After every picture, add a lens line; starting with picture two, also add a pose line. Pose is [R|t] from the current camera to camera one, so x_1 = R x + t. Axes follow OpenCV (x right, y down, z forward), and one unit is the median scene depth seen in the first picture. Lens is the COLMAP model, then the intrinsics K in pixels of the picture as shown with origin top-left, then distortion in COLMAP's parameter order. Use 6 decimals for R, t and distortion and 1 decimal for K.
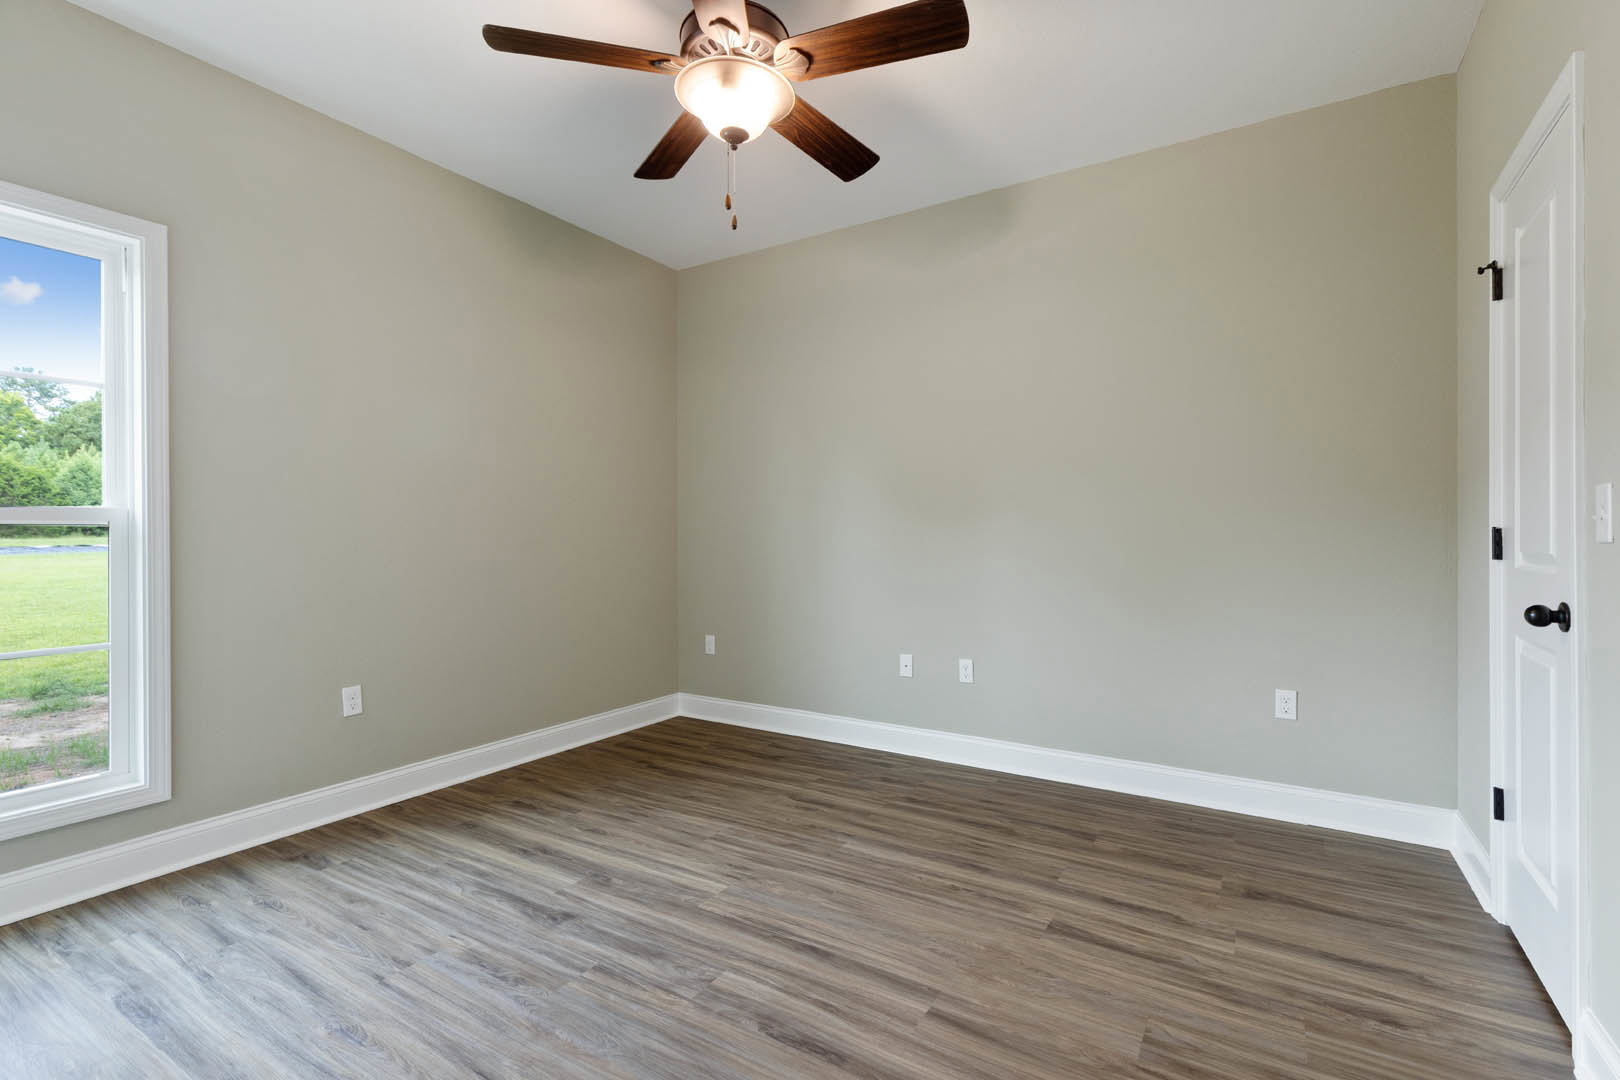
lens RADIAL K [[728.2, 0, 827.8], [0, 728.2, 528.7], [0, 0, 1]] dist [0.007152, -0.000719]
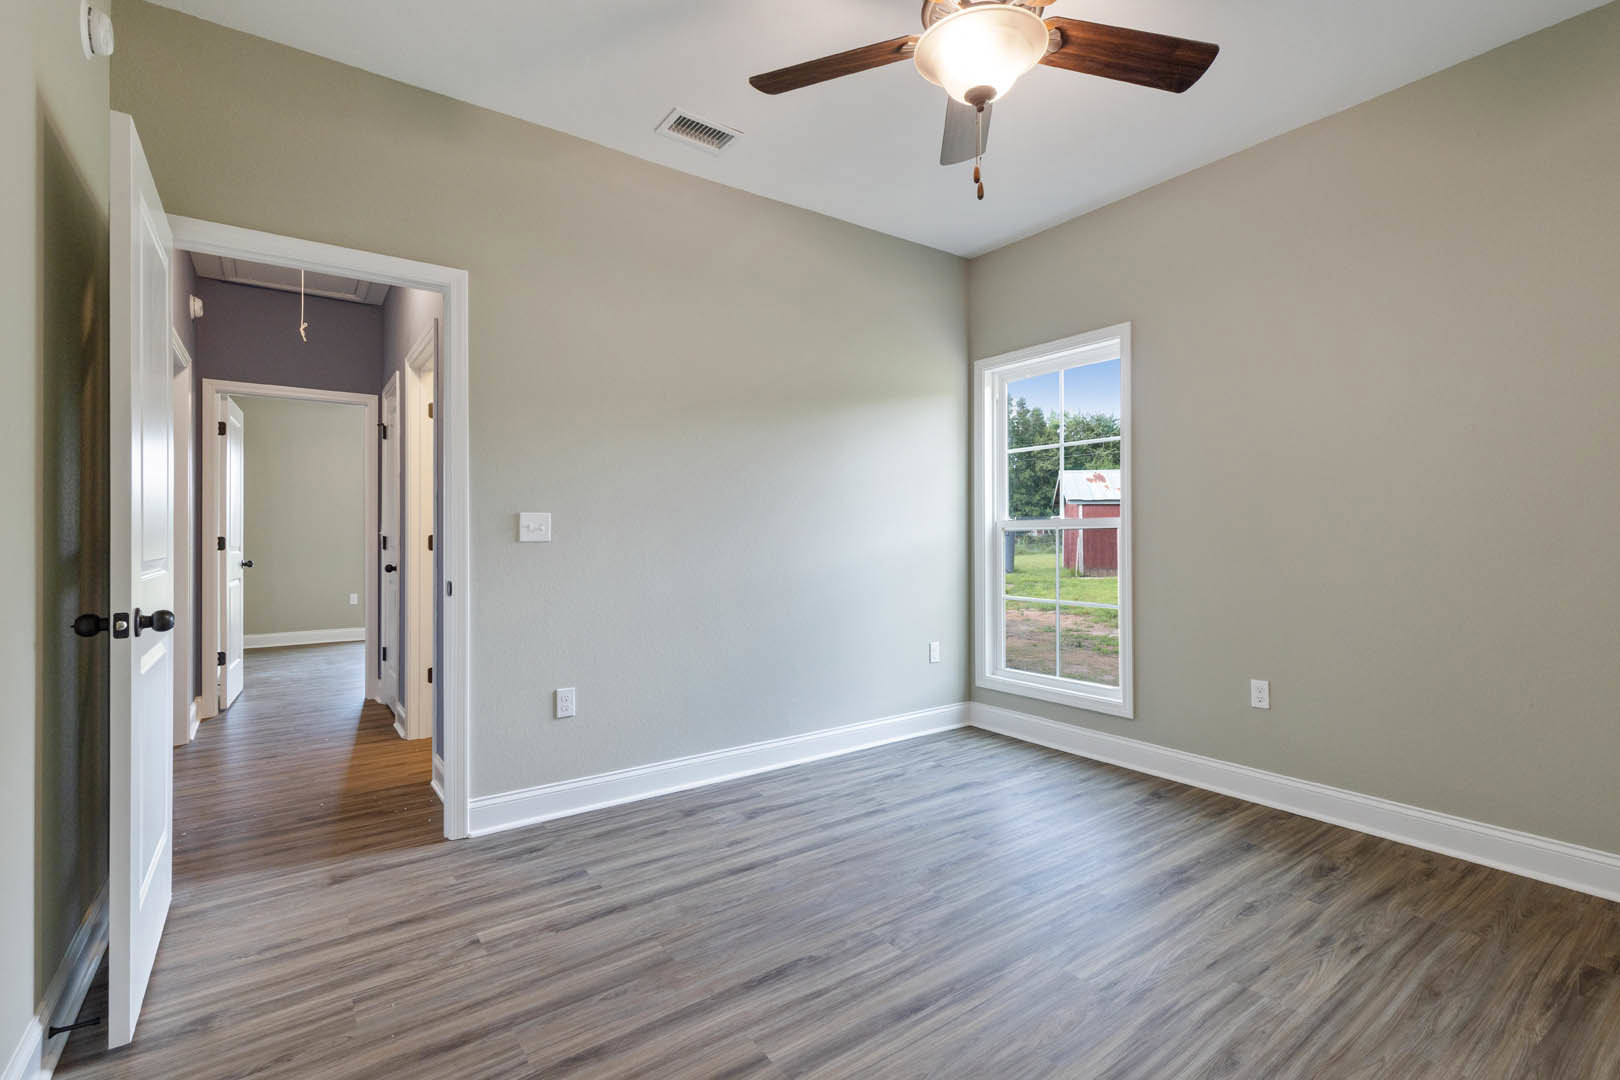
lens RADIAL K [[754.5, 0, 836.8], [0, 754.5, 529.2], [0, 0, 1]] dist [0.007411, -0.000553]
pose [[-0.359179, -0.002318, -0.933266, 0.794638], [0.005006, 0.999978, -0.004411, 0.002581], [0.933255, -0.006256, -0.359159, 1.140025]]
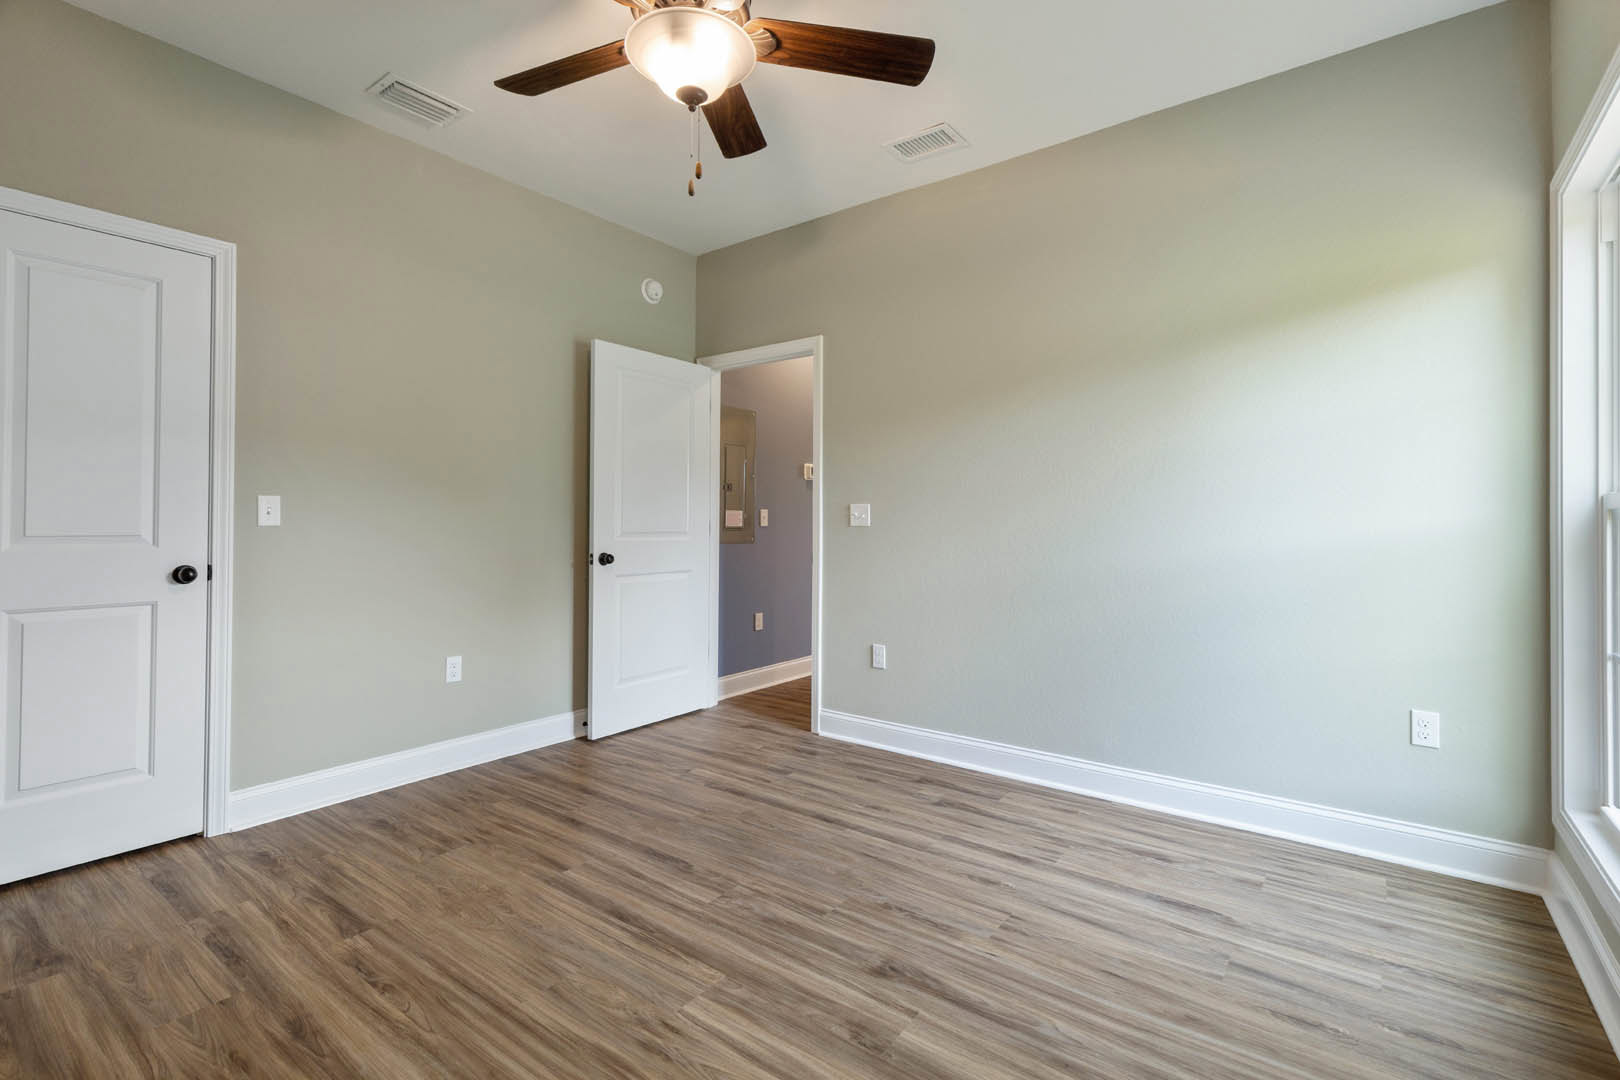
lens RADIAL K [[728.2, 0, 827.8], [0, 728.2, 528.7], [0, 0, 1]] dist [0.007152, -0.000719]
pose [[-0.996013, -0.000363, 0.089204, -0.371523], [-0.000437, 1.000000, -0.000807, 0.022685], [-0.089204, -0.000843, -0.996013, 1.842250]]
